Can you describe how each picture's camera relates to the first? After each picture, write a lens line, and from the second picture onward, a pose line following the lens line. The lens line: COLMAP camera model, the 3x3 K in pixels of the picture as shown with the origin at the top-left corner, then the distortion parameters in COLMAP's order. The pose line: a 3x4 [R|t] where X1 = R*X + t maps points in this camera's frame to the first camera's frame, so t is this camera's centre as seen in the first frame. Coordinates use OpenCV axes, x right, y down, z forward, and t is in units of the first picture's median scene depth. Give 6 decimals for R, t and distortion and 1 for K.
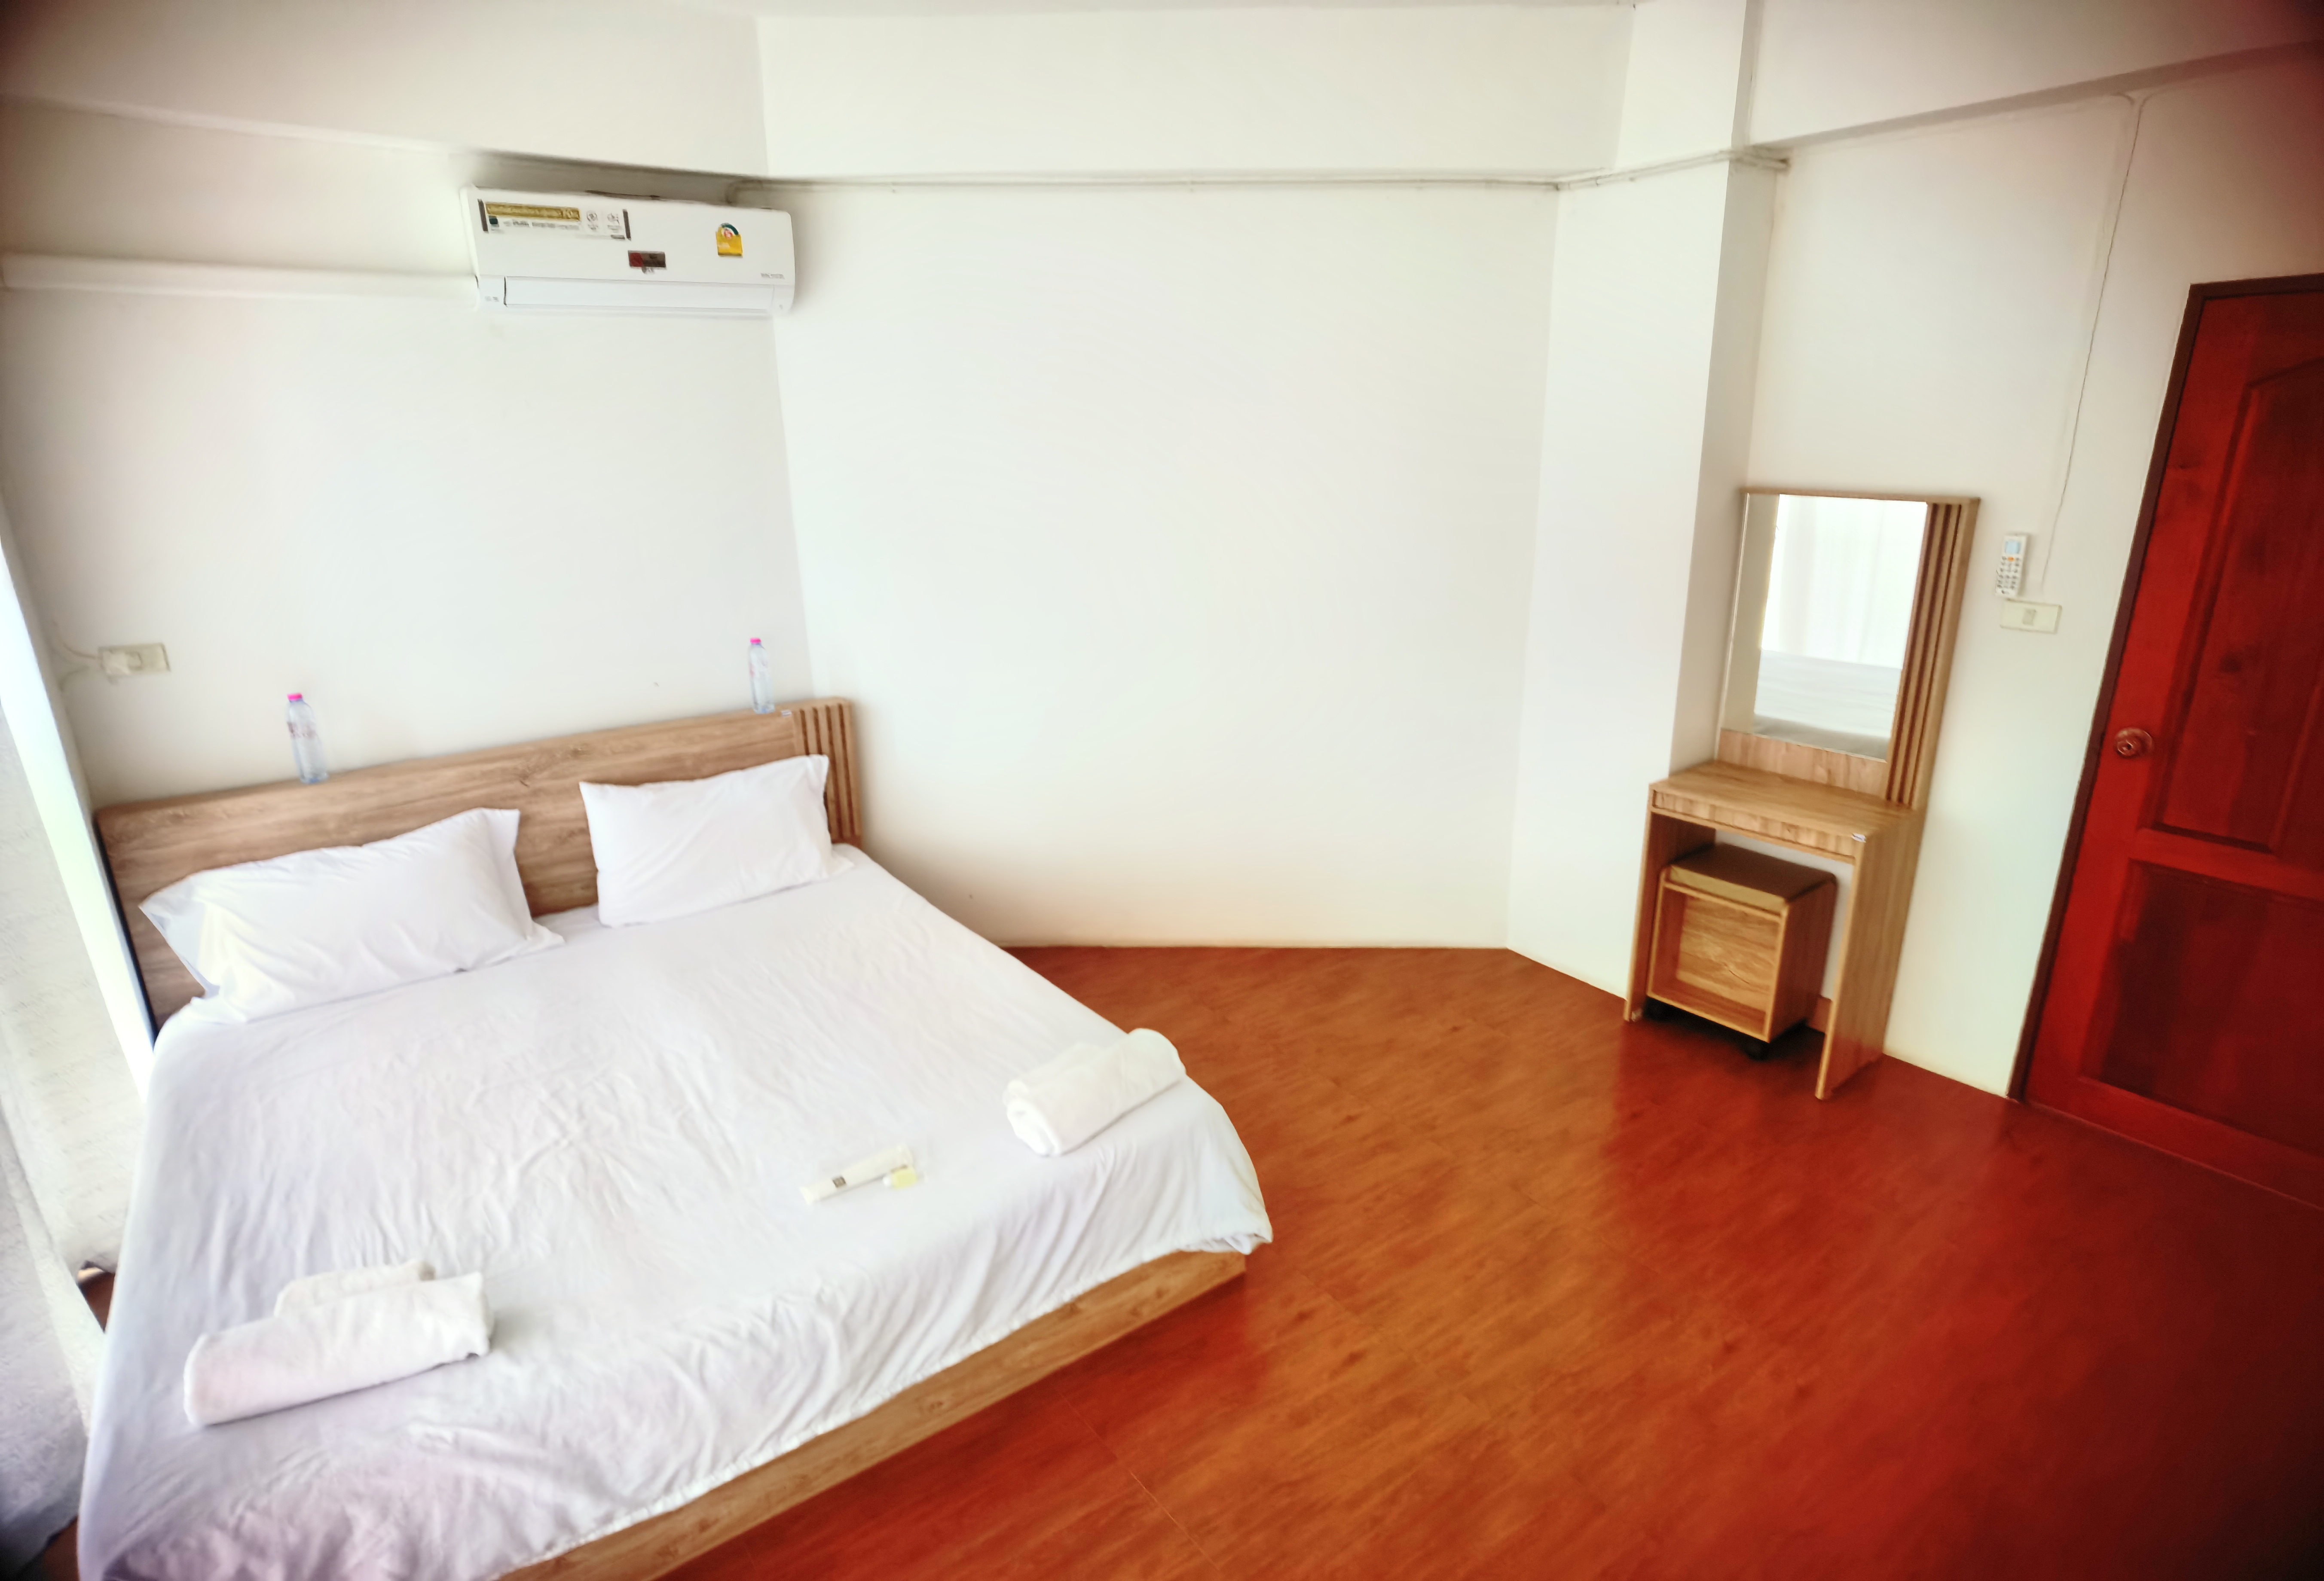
lens RADIAL K [[1190.9, 0, 1181.2], [0, 1190.9, 784.2], [0, 0, 1]] dist [-0.017510, -0.007172]
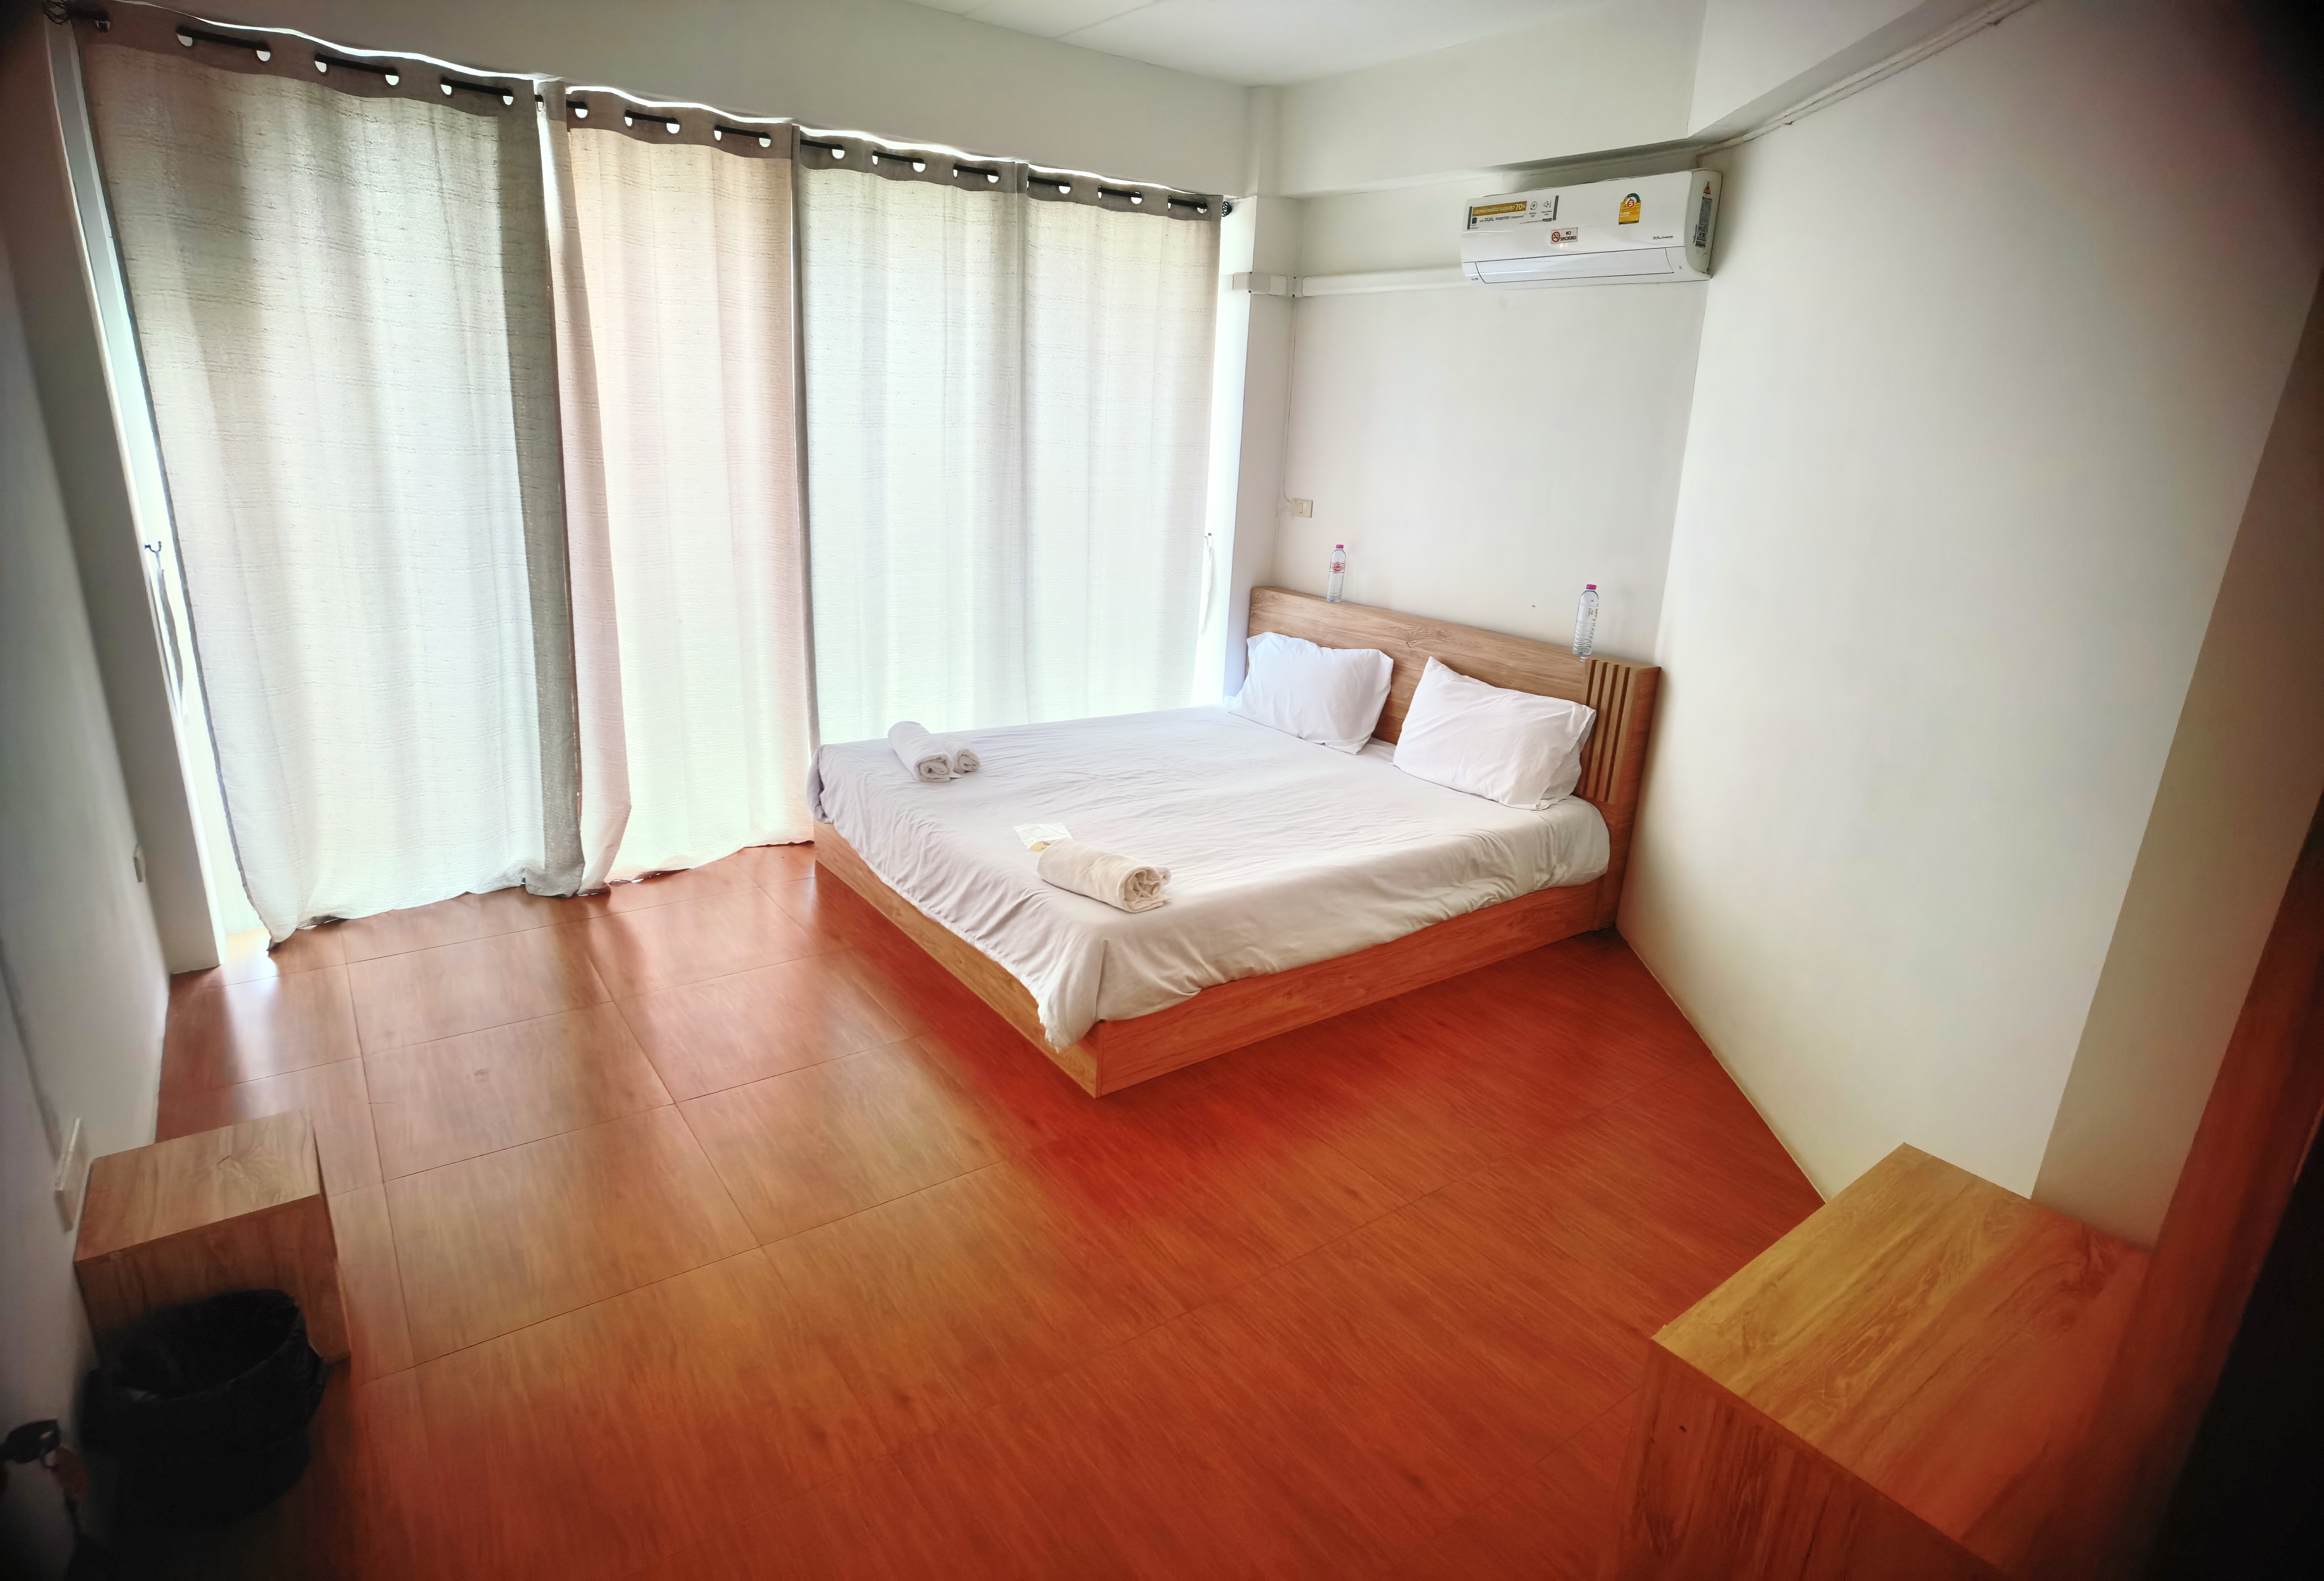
lens RADIAL K [[1190.9, 0, 1165.6], [0, 1190.9, 789.4], [0, 0, 1]] dist [-0.047049, -0.000534]
pose [[0.006158, 0.310787, -0.950460, 0.789093], [-0.345492, 0.892608, 0.289632, -0.151252], [0.938401, 0.326593, 0.112871, 0.659108]]
